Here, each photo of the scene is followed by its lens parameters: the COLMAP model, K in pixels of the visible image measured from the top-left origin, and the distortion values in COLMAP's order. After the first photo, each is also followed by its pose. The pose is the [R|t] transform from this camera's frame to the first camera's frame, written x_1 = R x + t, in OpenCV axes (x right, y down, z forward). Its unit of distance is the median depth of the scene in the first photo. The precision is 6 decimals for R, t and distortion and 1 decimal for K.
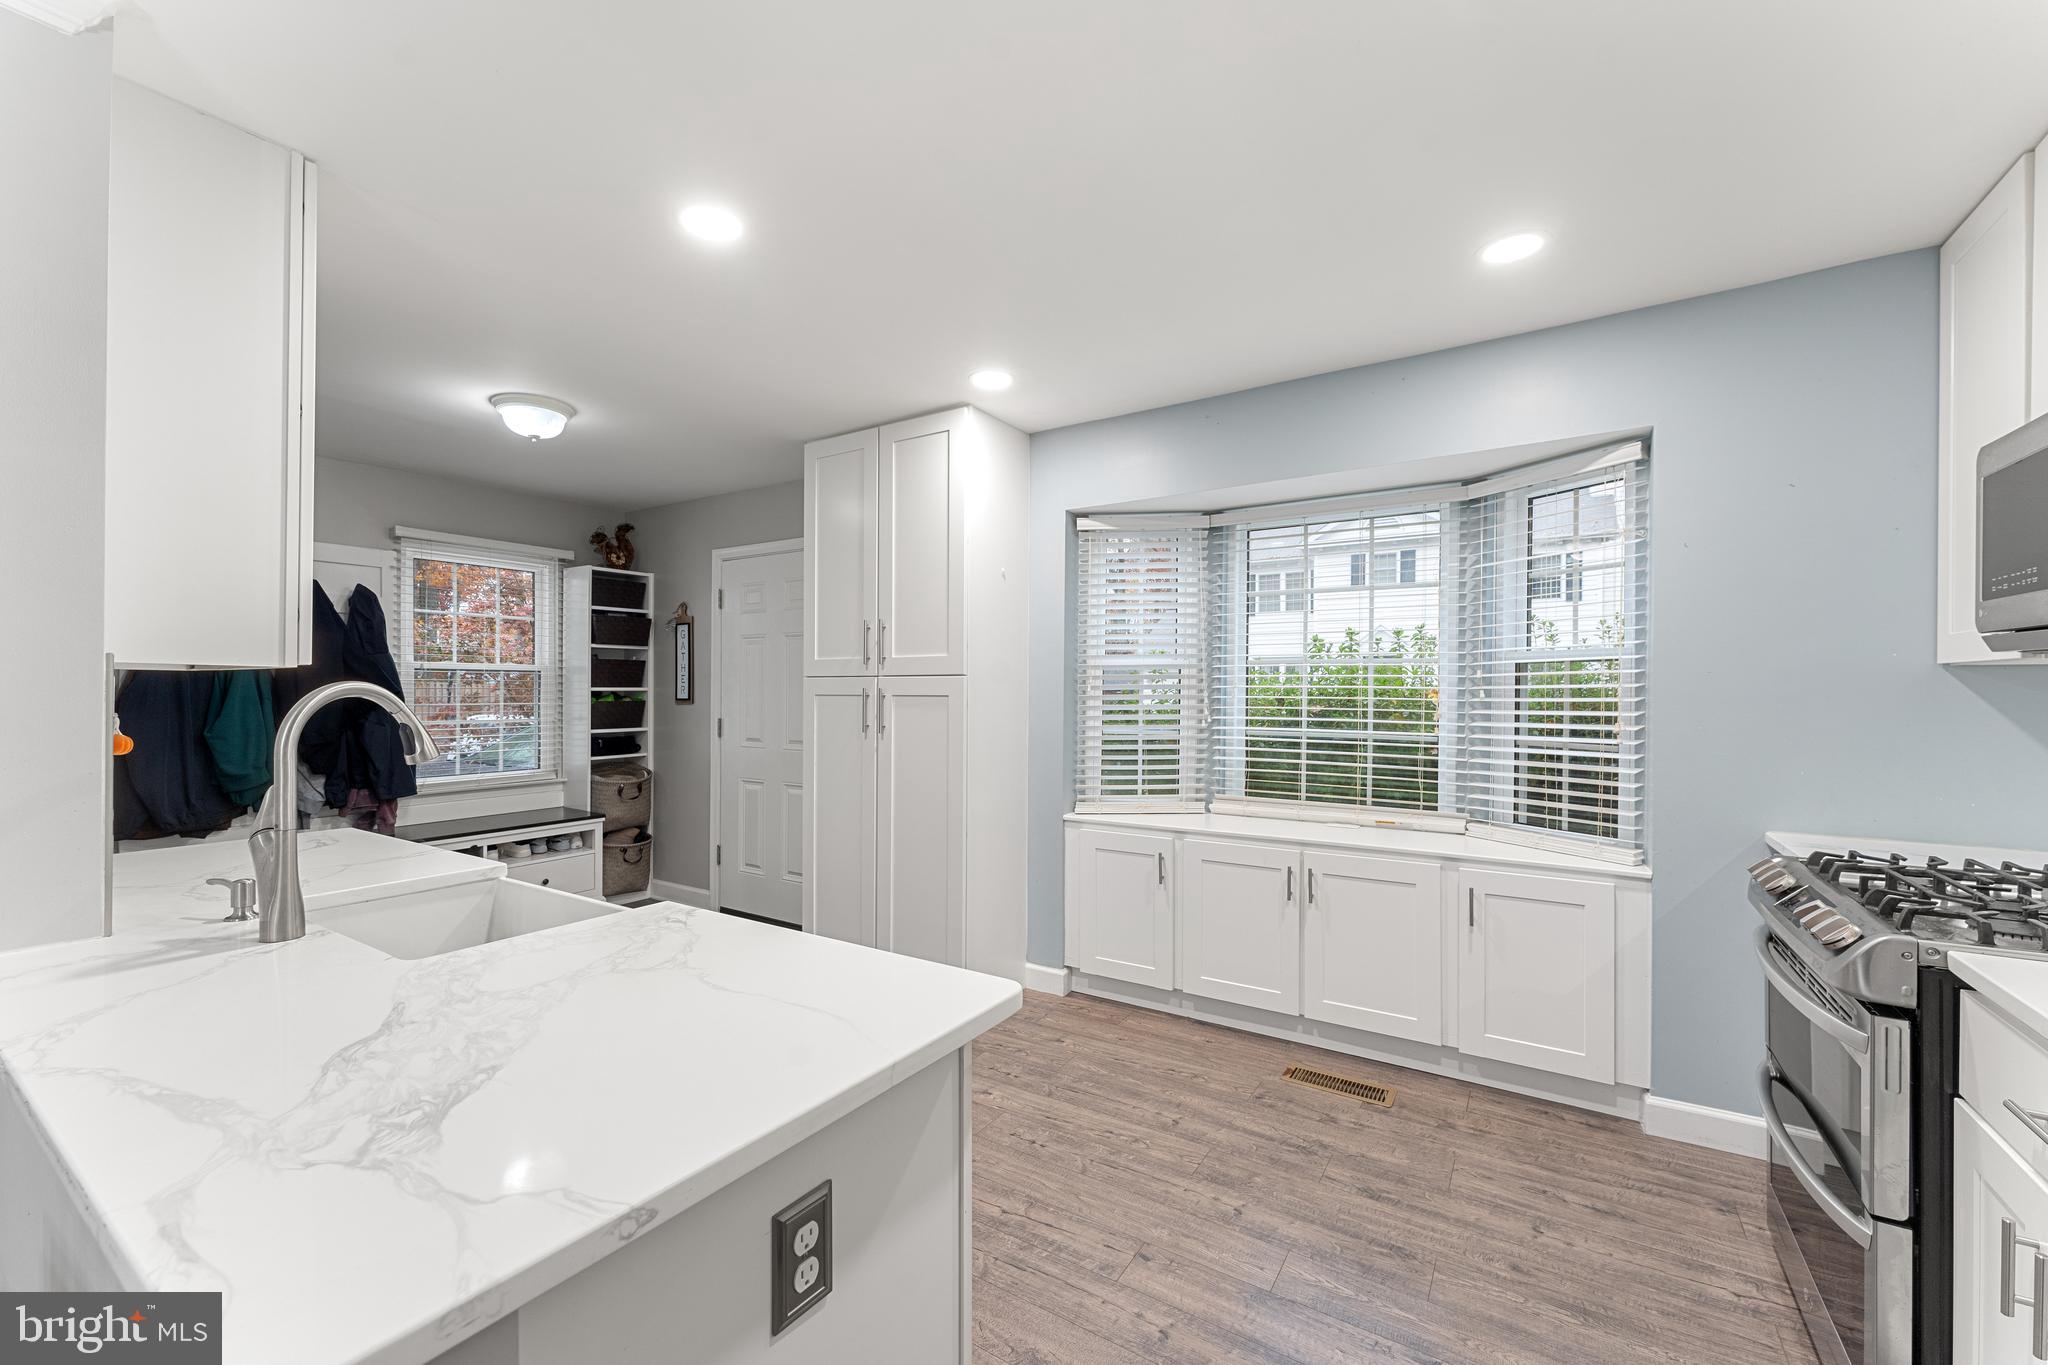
lens RADIAL K [[812.7, 0, 1024.0], [0, 812.7, 682.5], [0, 0, 1]] dist [-0.001160, 0.000014]
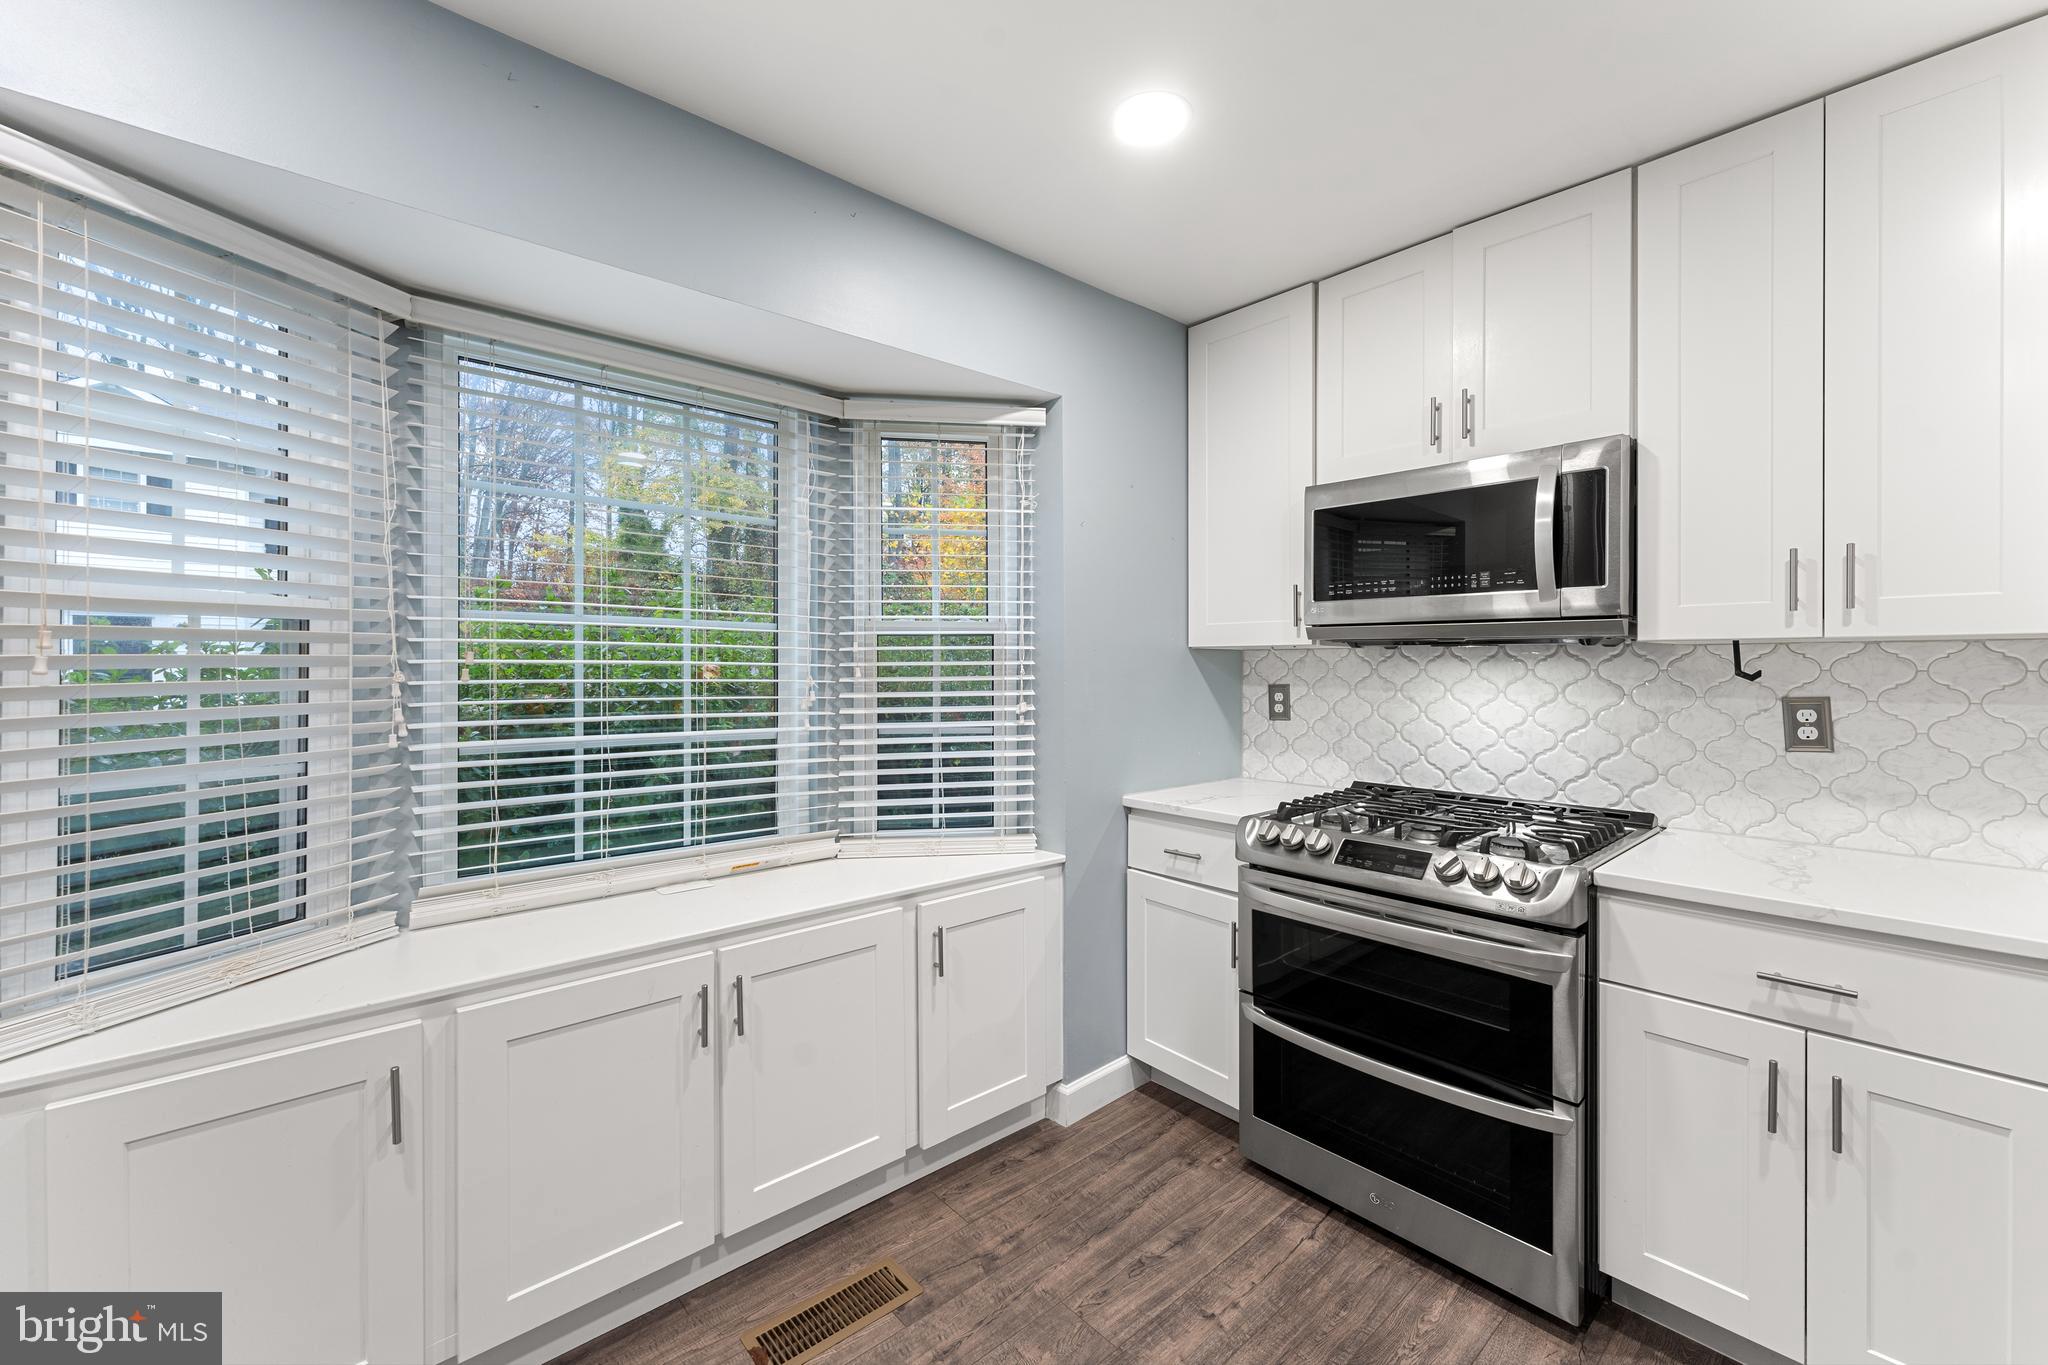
lens RADIAL K [[828.7, 0, 992.2], [0, 828.7, 664.1], [0, 0, 1]] dist [-0.001206, 0.000087]
pose [[0.271767, 0.002436, 0.962360, -0.168887], [-0.007702, 0.999970, -0.000356, 0.004756], [-0.962332, -0.007316, 0.271777, 0.671047]]
